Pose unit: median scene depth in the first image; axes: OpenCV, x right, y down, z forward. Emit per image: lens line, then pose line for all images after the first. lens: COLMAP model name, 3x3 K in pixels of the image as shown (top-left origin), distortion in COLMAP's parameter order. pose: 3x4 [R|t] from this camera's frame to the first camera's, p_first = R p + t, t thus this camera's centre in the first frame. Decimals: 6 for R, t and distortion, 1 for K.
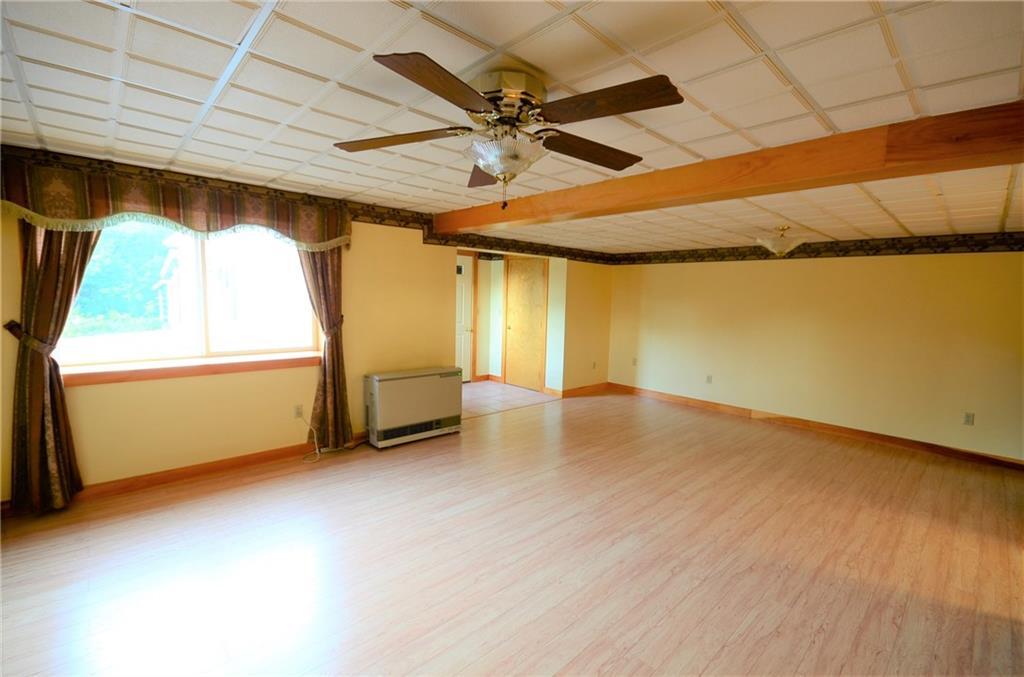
lens RADIAL K [[445.0, 0, 512.0], [0, 445.0, 338.5], [0, 0, 1]] dist [0.005481, -0.012071]
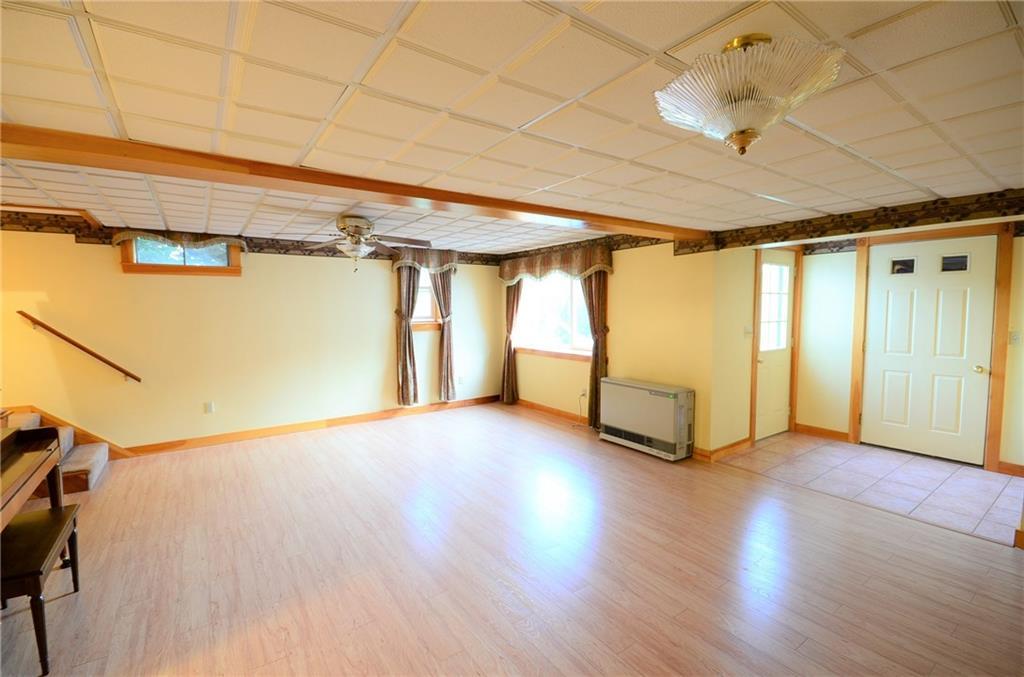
lens RADIAL K [[445.0, 0, 512.0], [0, 445.0, 338.5], [0, 0, 1]] dist [0.005481, -0.012071]
pose [[-0.131894, 0.043917, -0.990291, 1.012762], [-0.092473, 0.994116, 0.056403, -0.071572], [0.986941, 0.099014, -0.127056, 0.995740]]
